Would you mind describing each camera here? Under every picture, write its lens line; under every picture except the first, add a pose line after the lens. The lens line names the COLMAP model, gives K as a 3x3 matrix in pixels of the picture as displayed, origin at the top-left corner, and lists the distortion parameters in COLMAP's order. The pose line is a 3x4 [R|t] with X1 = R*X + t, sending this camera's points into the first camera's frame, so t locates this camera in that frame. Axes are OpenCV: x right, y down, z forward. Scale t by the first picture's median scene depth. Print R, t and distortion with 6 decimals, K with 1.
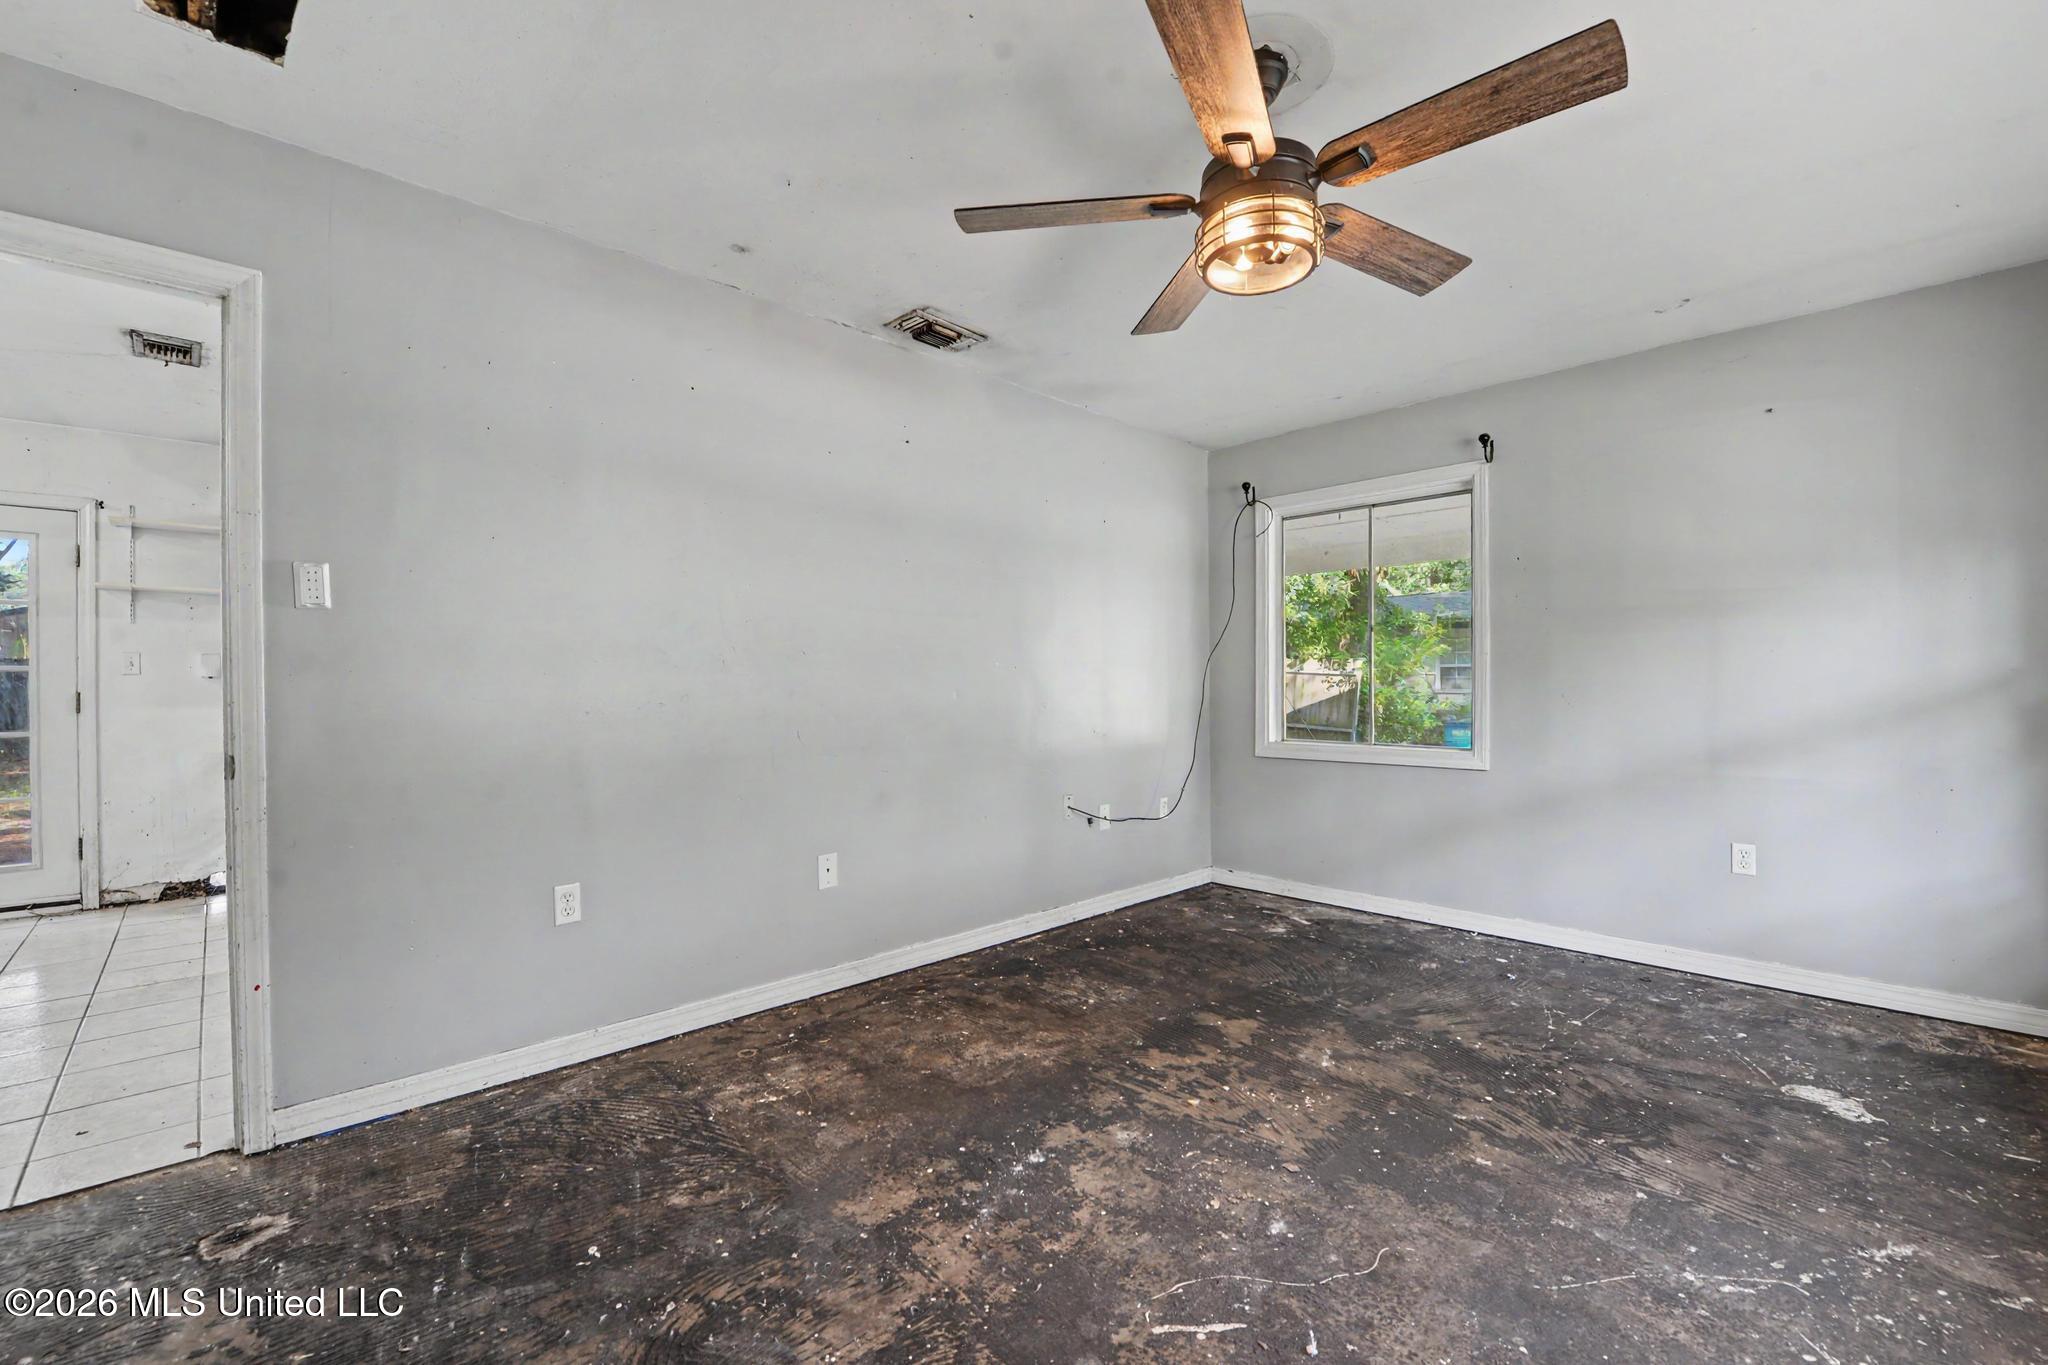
lens RADIAL K [[846.1, 0, 1006.1], [0, 846.1, 688.9], [0, 0, 1]] dist [-0.014976, -0.001706]
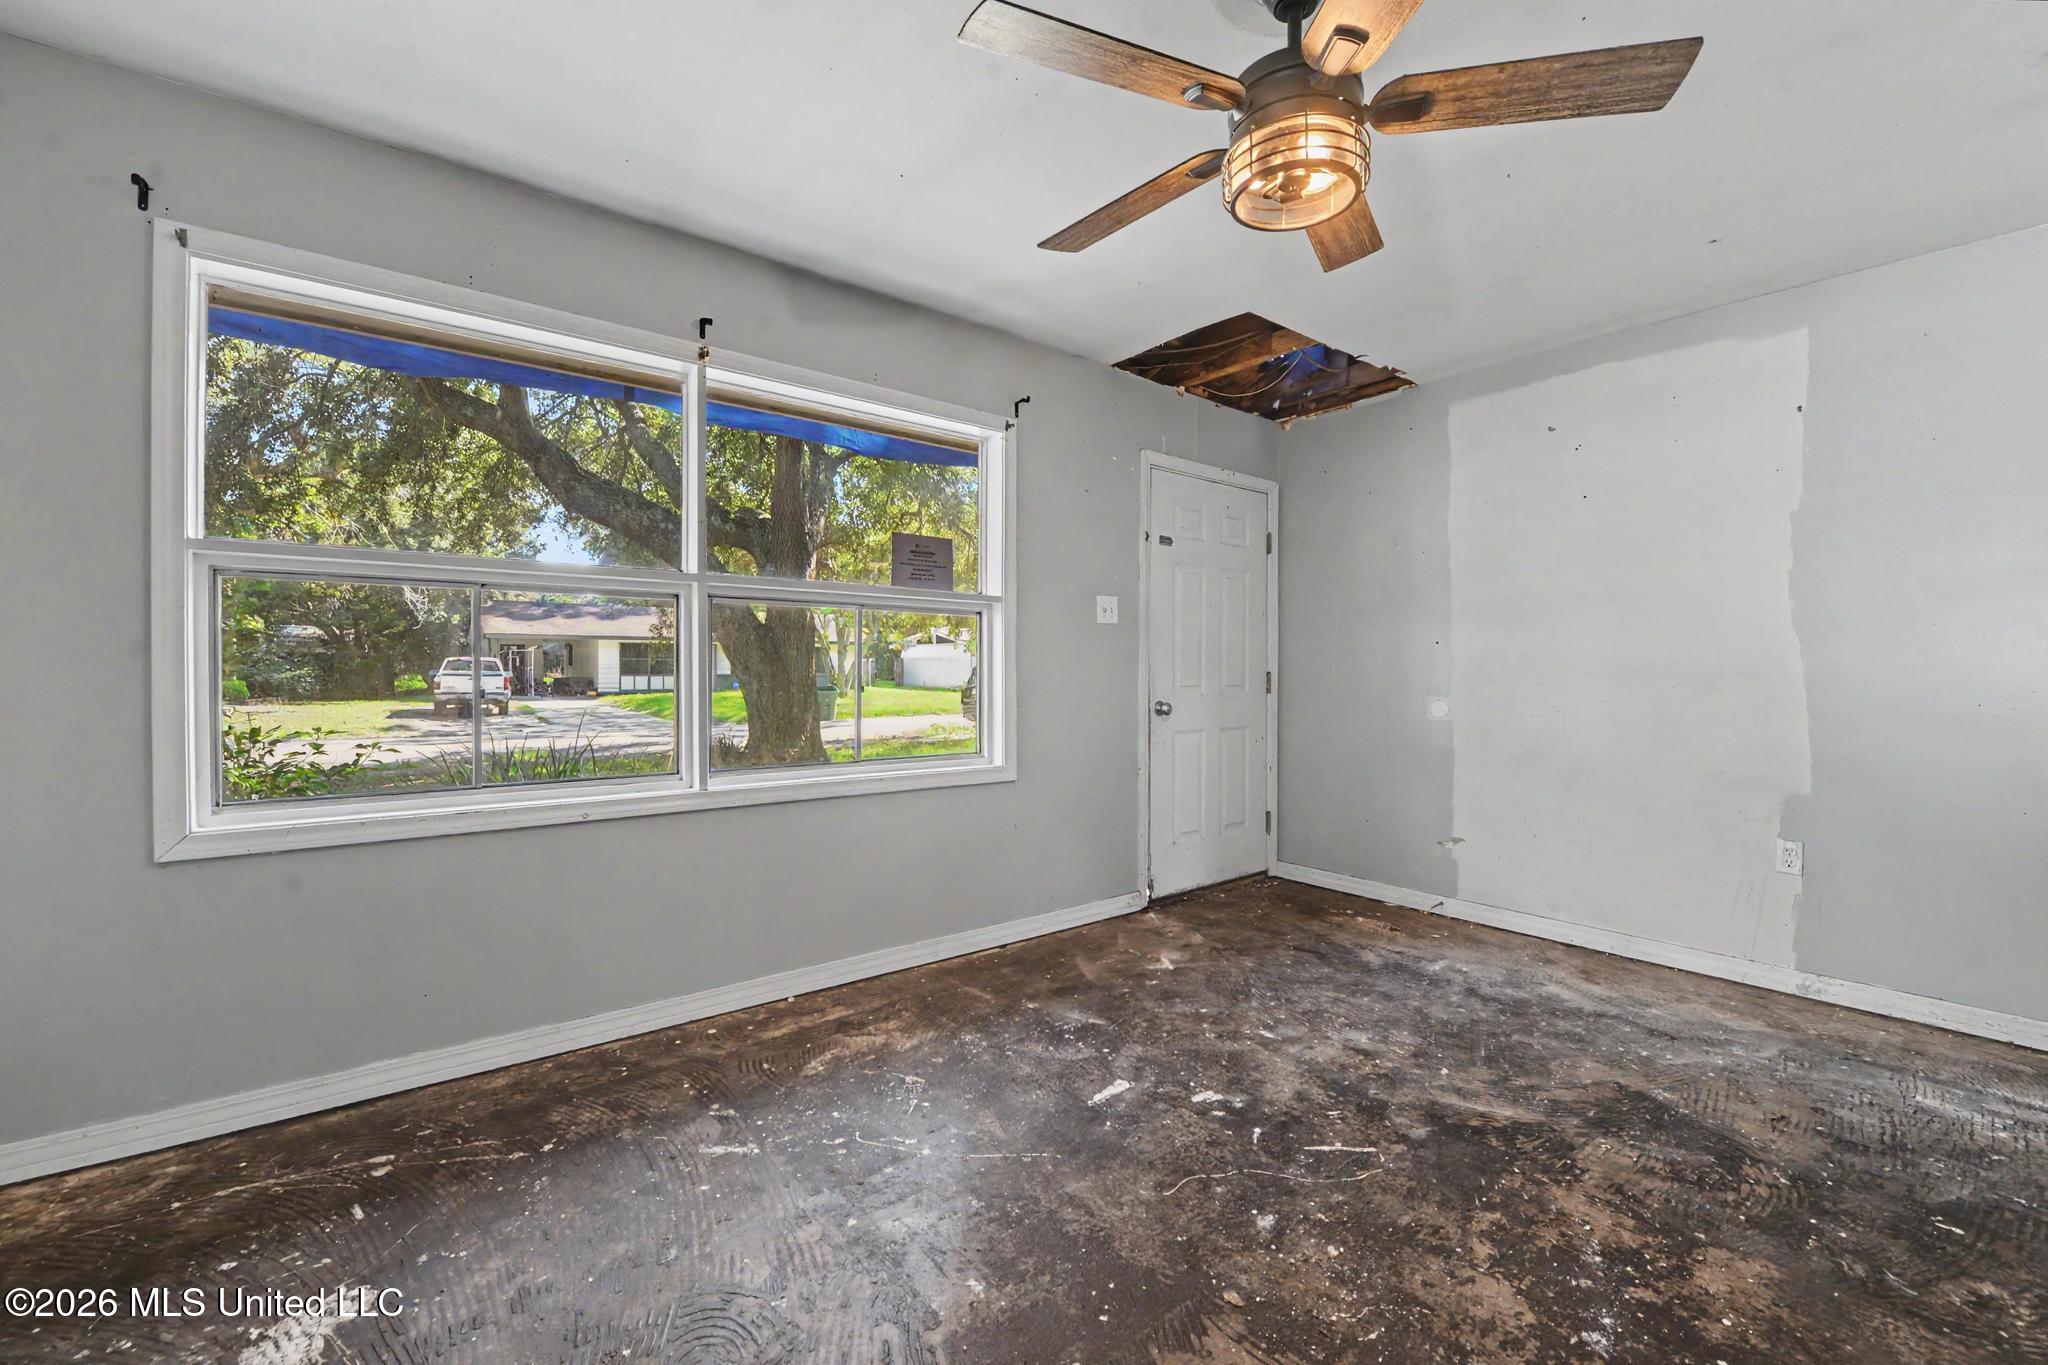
lens RADIAL K [[846.1, 0, 1017.8], [0, 846.1, 668.4], [0, 0, 1]] dist [-0.014976, -0.001706]
pose [[-0.996286, -0.005847, 0.085905, 0.379061], [-0.005258, 0.999961, 0.007076, -0.005191], [-0.085943, 0.006598, -0.996278, 1.423002]]
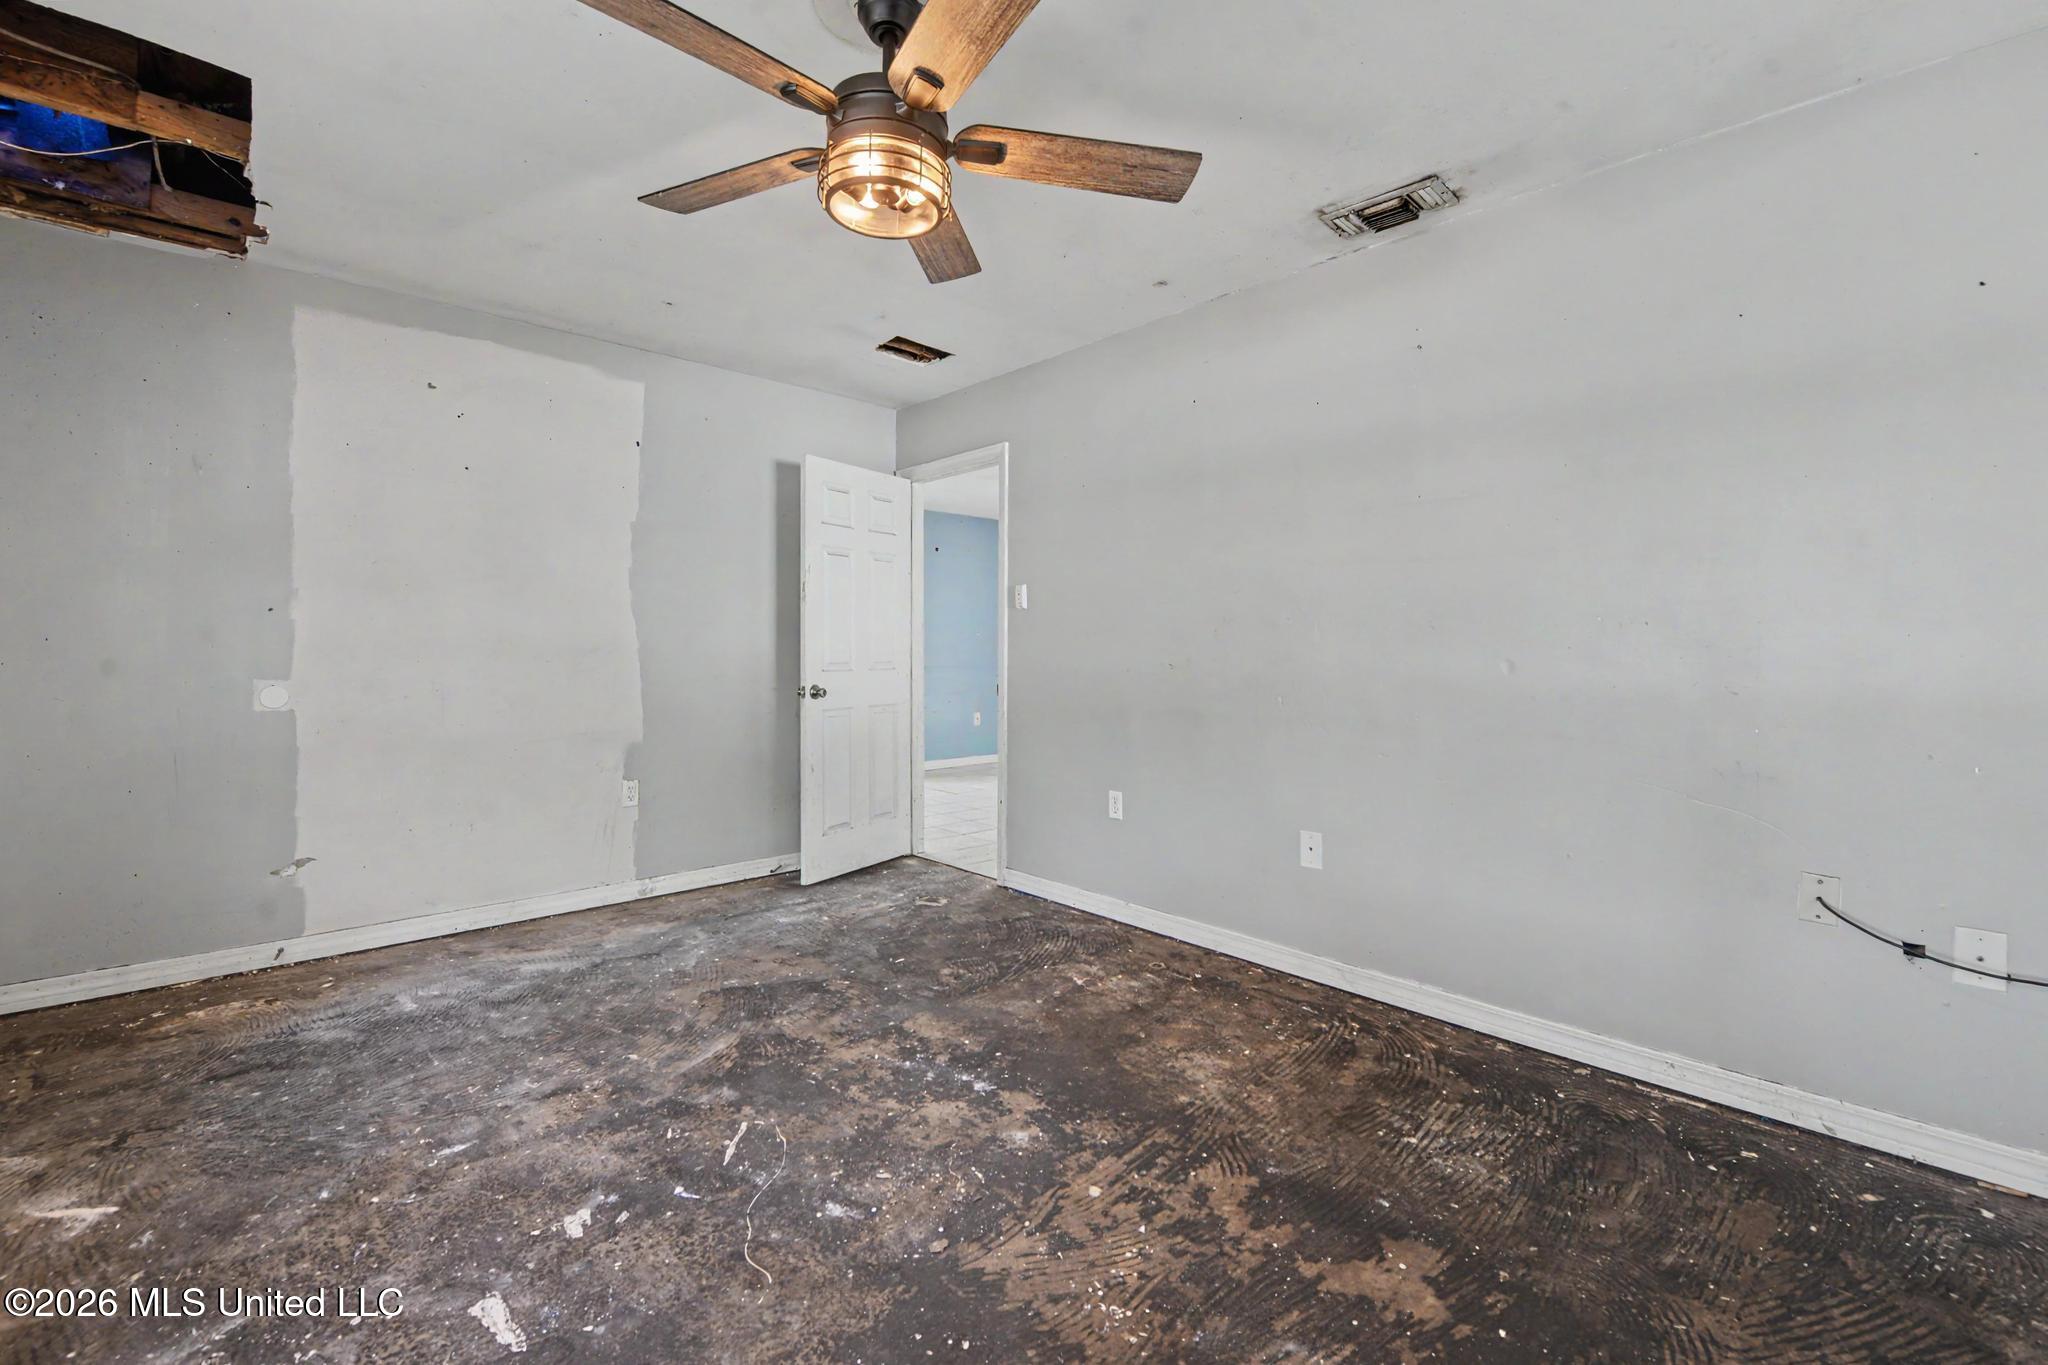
lens RADIAL K [[846.1, 0, 1034.7], [0, 846.1, 646.0], [0, 0, 1]] dist [-0.014976, -0.001706]
pose [[0.009514, -0.004507, -0.999945, 0.925690], [-0.013147, 0.999903, -0.004632, -0.005036], [0.999868, 0.013190, 0.009454, 0.865745]]
